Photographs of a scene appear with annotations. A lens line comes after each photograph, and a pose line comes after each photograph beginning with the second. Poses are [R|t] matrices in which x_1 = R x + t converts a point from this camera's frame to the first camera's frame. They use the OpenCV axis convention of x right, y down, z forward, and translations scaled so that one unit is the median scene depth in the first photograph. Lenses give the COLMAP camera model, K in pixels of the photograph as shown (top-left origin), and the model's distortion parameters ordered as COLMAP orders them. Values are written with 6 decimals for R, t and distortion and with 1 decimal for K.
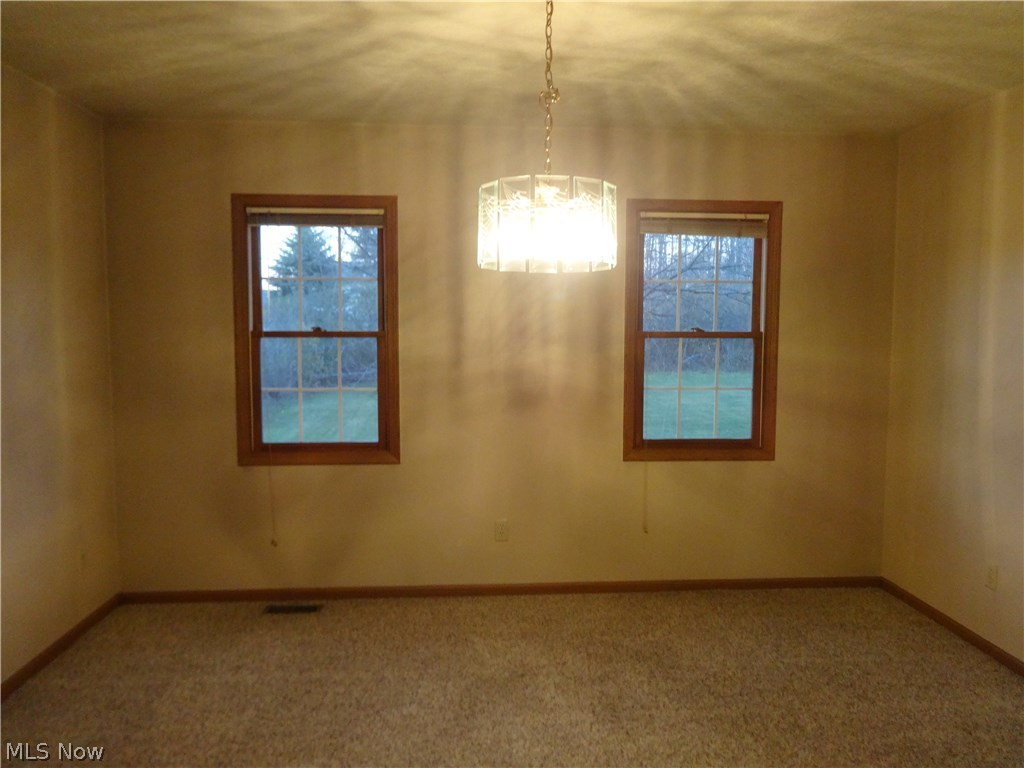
lens RADIAL K [[768.4, 0, 517.6], [0, 768.4, 380.0], [0, 0, 1]] dist [-0.003926, 0.005383]
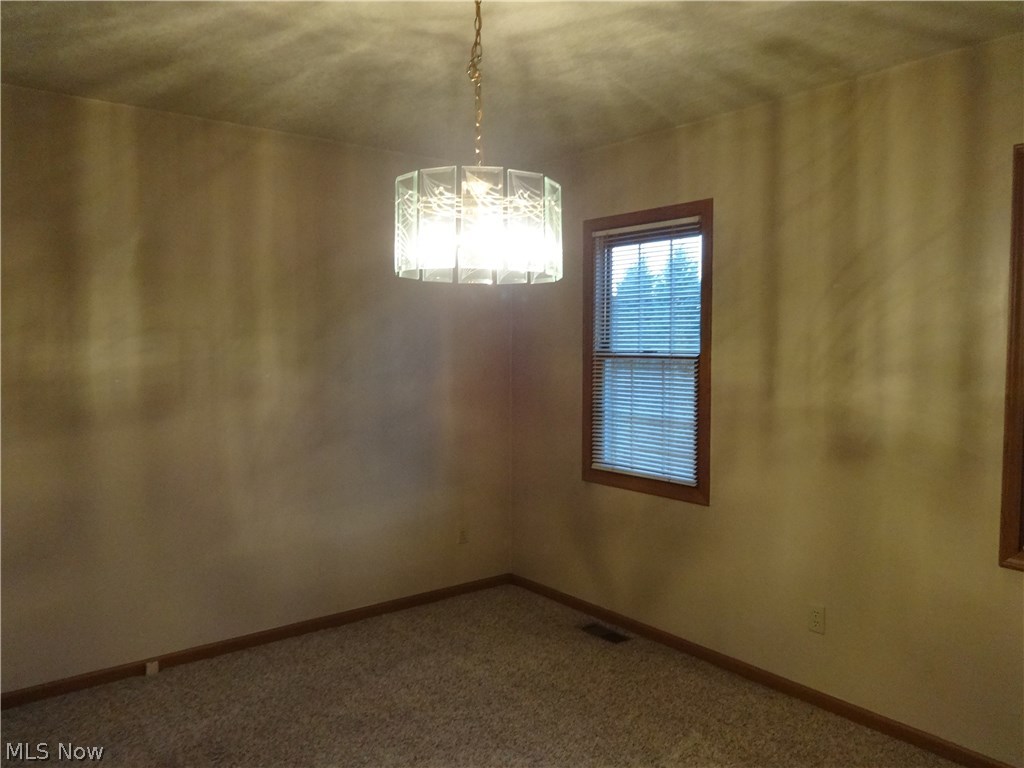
lens RADIAL K [[768.4, 0, 517.6], [0, 768.4, 380.0], [0, 0, 1]] dist [-0.003926, 0.005383]
pose [[0.561060, 0.040142, -0.826801, 0.441475], [-0.062152, 0.998047, 0.006280, -0.025284], [0.825438, 0.047864, 0.562459, 0.331939]]
